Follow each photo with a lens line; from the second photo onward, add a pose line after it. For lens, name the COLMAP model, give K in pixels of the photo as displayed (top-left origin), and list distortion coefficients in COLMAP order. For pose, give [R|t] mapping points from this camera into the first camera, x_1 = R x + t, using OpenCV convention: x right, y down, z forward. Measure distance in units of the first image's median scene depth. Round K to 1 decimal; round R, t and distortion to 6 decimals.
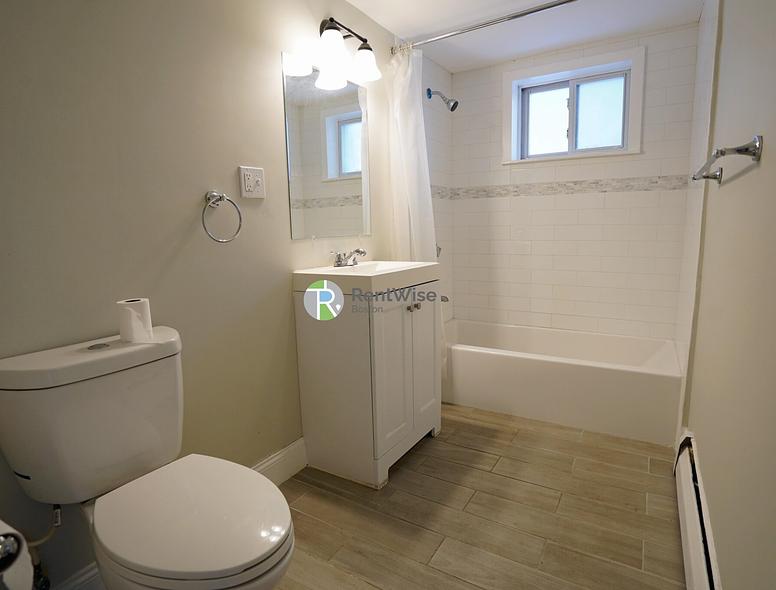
lens RADIAL K [[418.5, 0, 388.0], [0, 418.5, 295.0], [0, 0, 1]] dist [-0.061988, 0.030334]
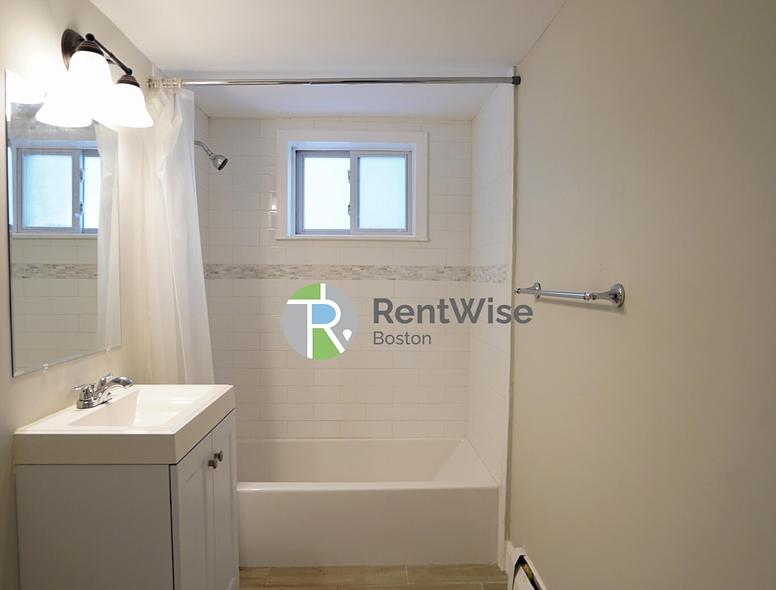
lens RADIAL K [[526.3, 0, 385.5], [0, 526.3, 316.2], [0, 0, 1]] dist [-0.053463, 0.000827]
pose [[0.837479, -0.008603, 0.546402, -0.114851], [0.065941, 0.994161, -0.085415, -0.076893], [-0.542477, 0.107564, 0.833156, 0.067976]]
